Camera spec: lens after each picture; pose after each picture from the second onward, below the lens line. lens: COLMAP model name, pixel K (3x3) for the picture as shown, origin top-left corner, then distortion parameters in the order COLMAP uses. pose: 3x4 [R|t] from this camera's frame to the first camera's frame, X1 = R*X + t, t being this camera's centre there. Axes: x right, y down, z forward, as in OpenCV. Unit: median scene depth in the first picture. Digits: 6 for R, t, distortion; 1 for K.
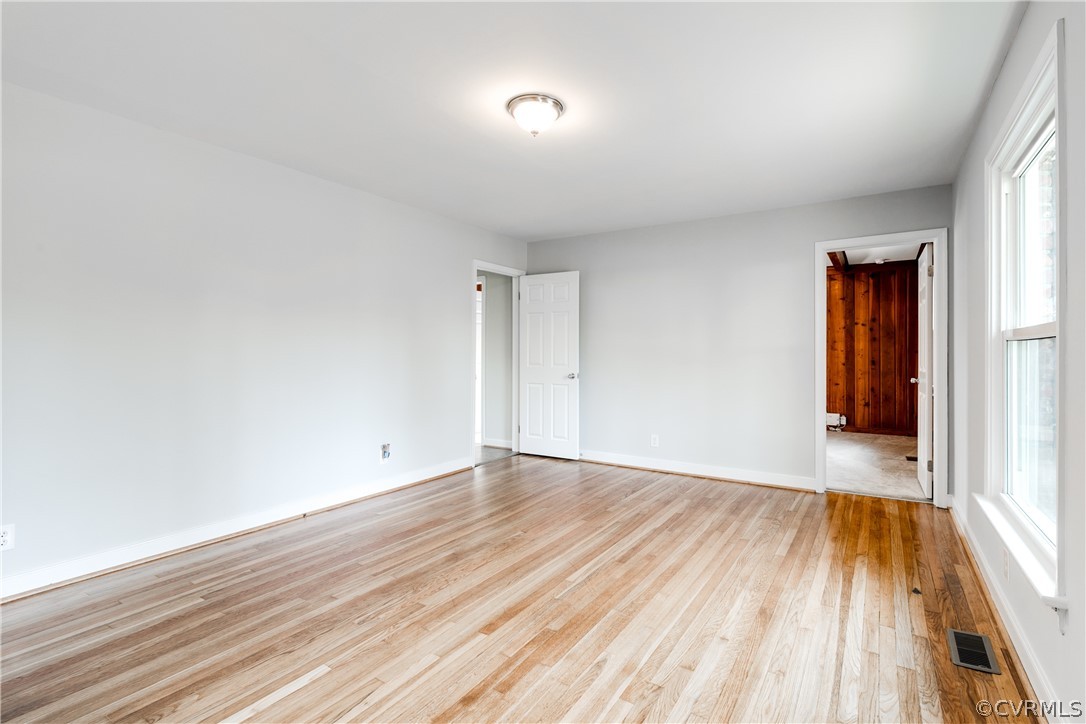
lens RADIAL K [[504.8, 0, 571.2], [0, 504.8, 346.5], [0, 0, 1]] dist [0.001957, 0.000032]
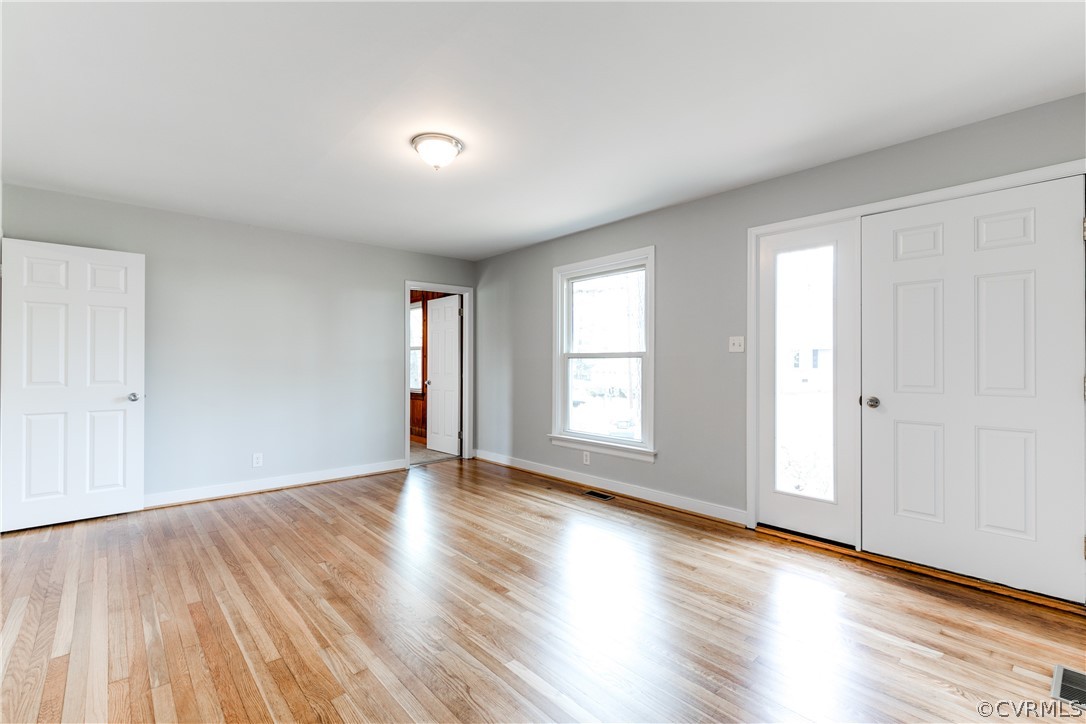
lens RADIAL K [[488.1, 0, 549.3], [0, 488.1, 360.8], [0, 0, 1]] dist [0.003831, 0.000087]
pose [[0.280955, 0.003007, 0.959716, -0.852361], [-0.009962, 0.999950, -0.000216, 0.000157], [-0.959669, -0.009500, 0.280971, 0.375401]]
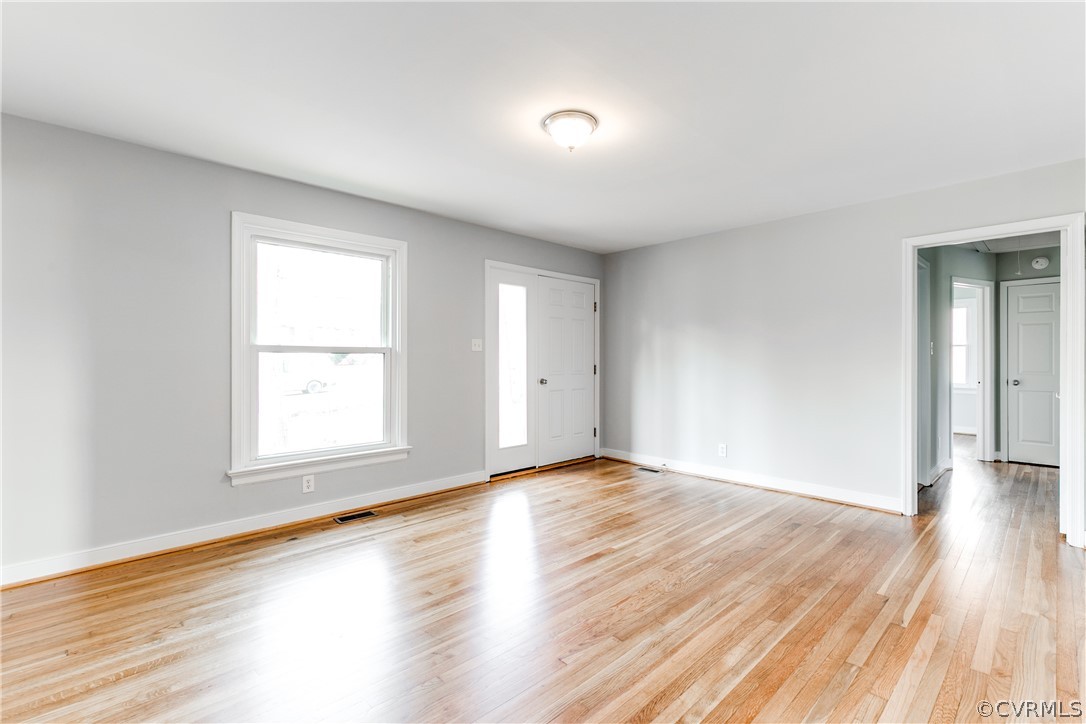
lens RADIAL K [[488.1, 0, 549.3], [0, 488.1, 360.8], [0, 0, 1]] dist [0.003831, 0.000087]
pose [[-0.967941, -0.002680, 0.251164, -0.231899], [-0.004629, 0.999964, -0.007167, 0.013874], [-0.251135, -0.008100, -0.967918, 1.620926]]
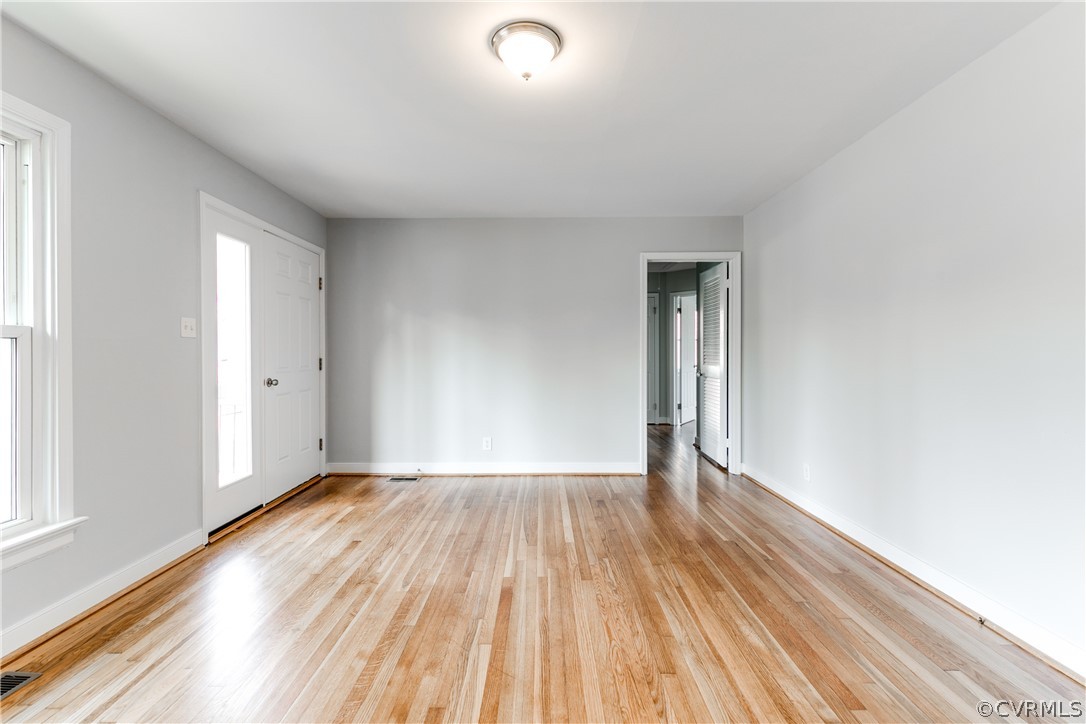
lens RADIAL K [[495.7, 0, 536.0], [0, 495.7, 353.7], [0, 0, 1]] dist [0.009491, -0.000640]
pose [[-0.858440, 0.003794, -0.512901, 0.259769], [0.008101, 0.999948, -0.006162, 0.016325], [0.512851, -0.009445, -0.858426, 1.379157]]
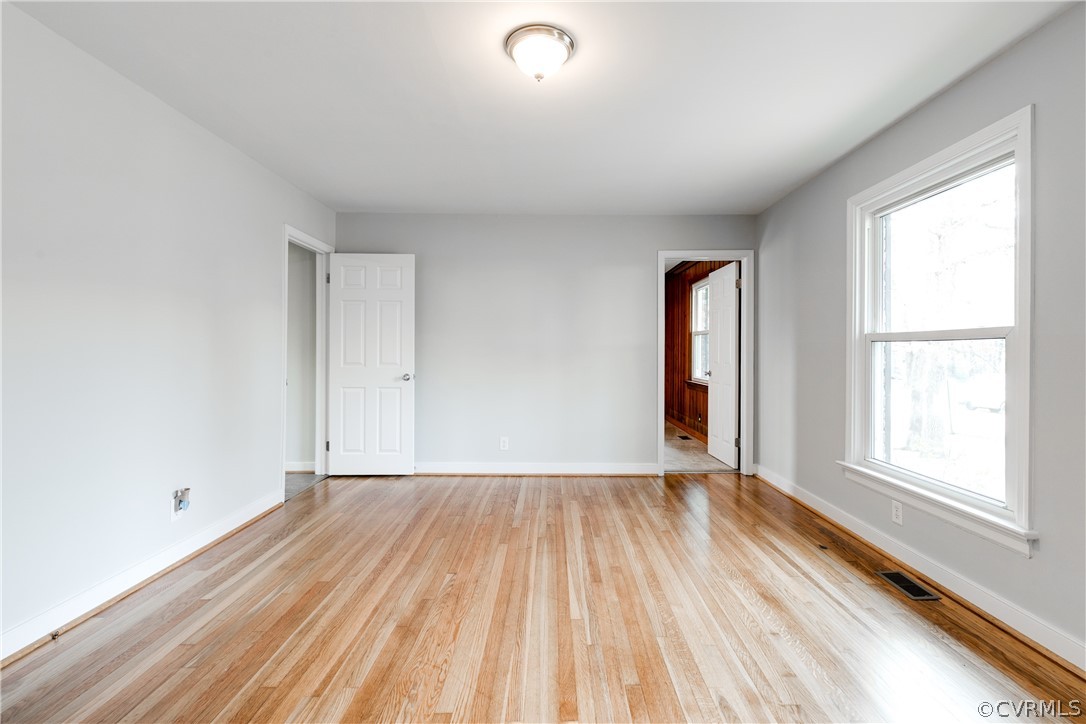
lens RADIAL K [[501.1, 0, 555.6], [0, 501.1, 352.9], [0, 0, 1]] dist [0.005978, -0.000603]
pose [[0.848126, -0.000471, 0.529794, -0.389335], [-0.009134, 0.999838, 0.015512, 0.003342], [-0.529715, -0.017995, 0.847985, 0.252315]]
